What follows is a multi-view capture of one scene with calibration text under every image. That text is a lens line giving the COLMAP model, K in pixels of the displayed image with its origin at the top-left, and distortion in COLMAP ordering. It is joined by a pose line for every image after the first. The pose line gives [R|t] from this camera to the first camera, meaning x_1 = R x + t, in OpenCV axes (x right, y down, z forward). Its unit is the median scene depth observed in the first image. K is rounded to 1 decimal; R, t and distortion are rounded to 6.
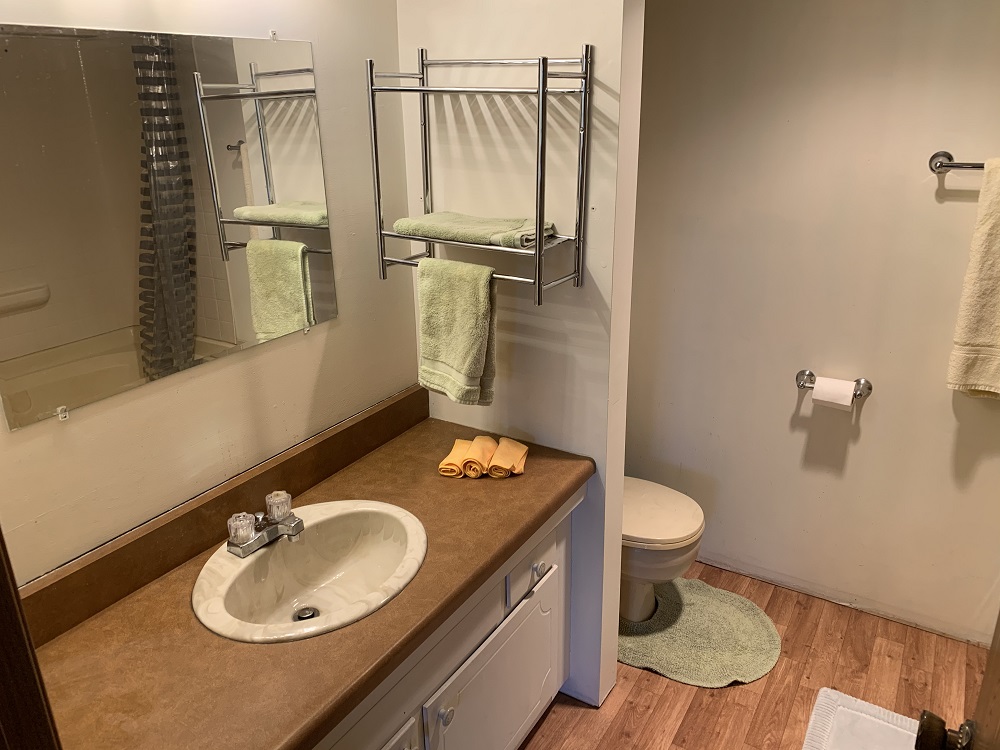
lens RADIAL K [[762.2, 0, 493.6], [0, 762.2, 371.7], [0, 0, 1]] dist [0.088260, -0.114737]
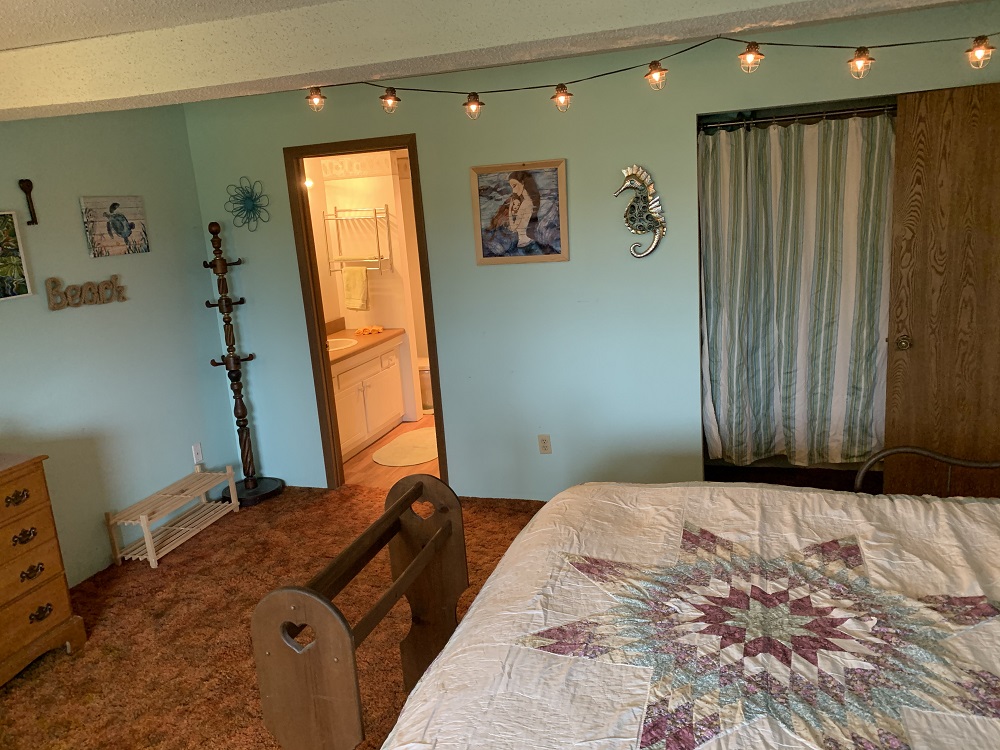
lens RADIAL K [[769.4, 0, 495.6], [0, 769.4, 379.3], [0, 0, 1]] dist [0.006500, -0.002141]
pose [[0.966505, -0.109653, 0.232044, -0.279405], [0.139128, 0.983612, -0.114681, 0.787719], [-0.215666, 0.143123, 0.965921, -2.248764]]
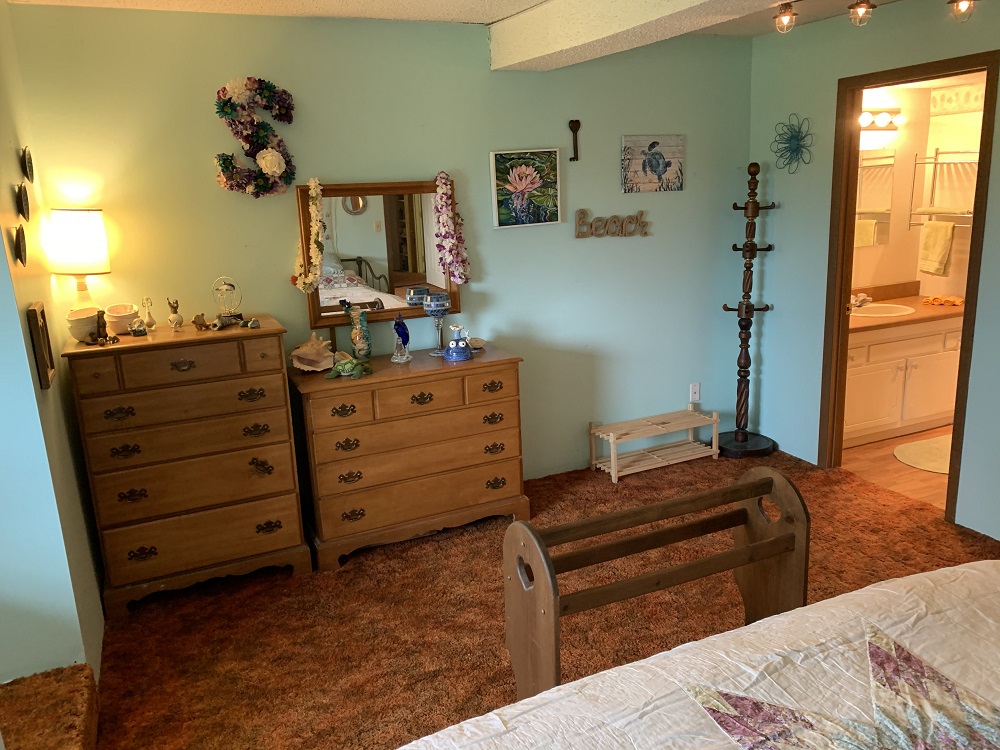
lens RADIAL K [[762.2, 0, 493.6], [0, 762.2, 371.7], [0, 0, 1]] dist [0.088260, -0.114737]
pose [[0.830422, 0.116403, -0.544840, 0.193830], [-0.165392, 0.985352, -0.041567, 0.748670], [0.532020, 0.124630, 0.837509, -2.073388]]
